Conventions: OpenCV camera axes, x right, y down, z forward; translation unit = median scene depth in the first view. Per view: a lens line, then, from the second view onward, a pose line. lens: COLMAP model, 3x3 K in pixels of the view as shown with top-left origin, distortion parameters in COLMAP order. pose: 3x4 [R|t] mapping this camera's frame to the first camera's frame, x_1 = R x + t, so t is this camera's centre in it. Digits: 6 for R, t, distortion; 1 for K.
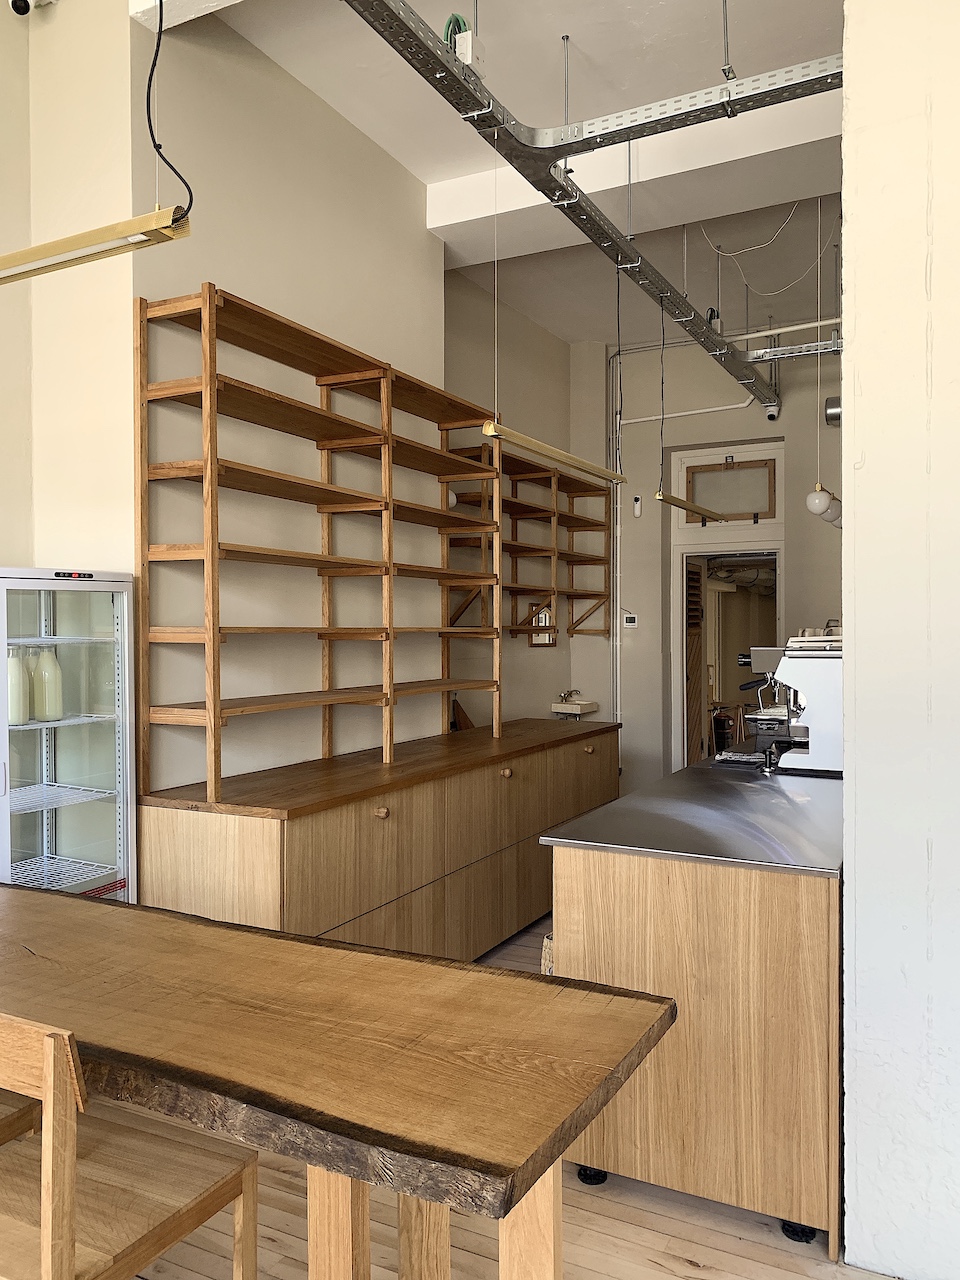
lens RADIAL K [[971.5, 0, 488.4], [0, 971.5, 638.3], [0, 0, 1]] dist [0.024374, -0.024124]
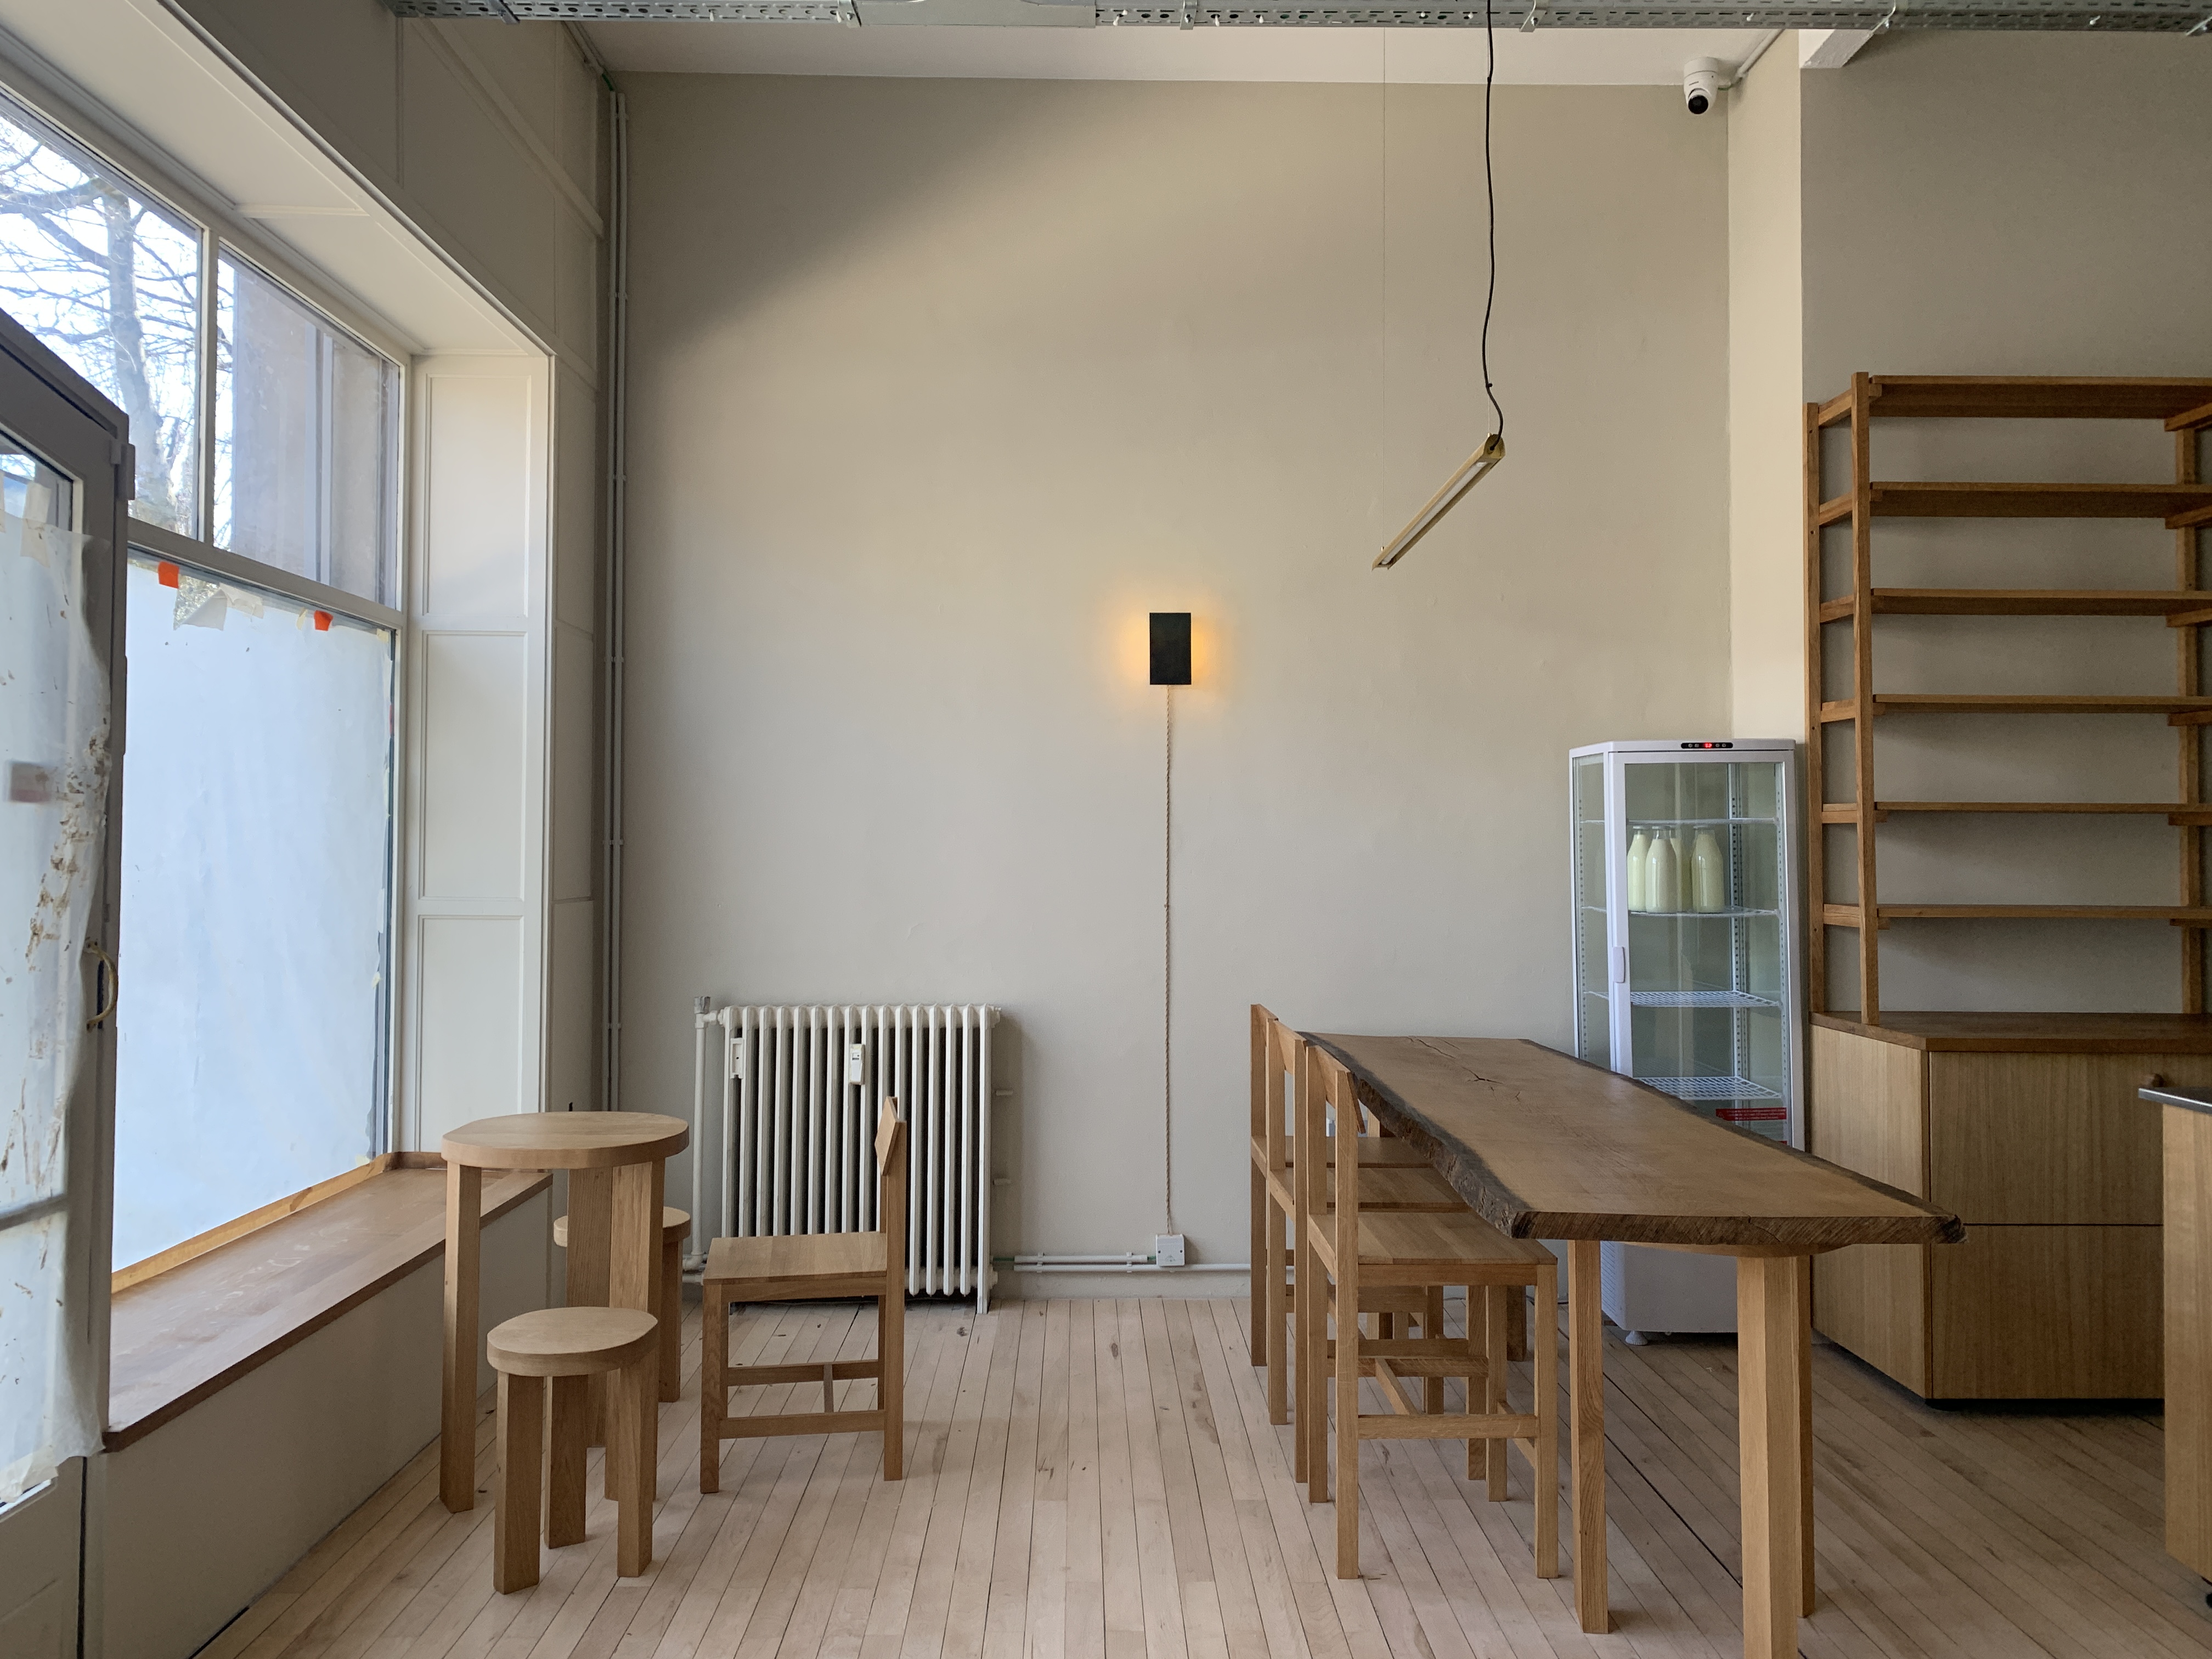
lens RADIAL K [[1678.9, 0, 1105.3], [0, 1678.9, 828.4], [0, 0, 1]] dist [0.024374, -0.024124]
pose [[0.472925, -0.003975, -0.881093, 0.648215], [-0.011456, 0.999878, -0.010660, 0.032060], [0.881028, 0.015135, 0.472822, -0.198145]]
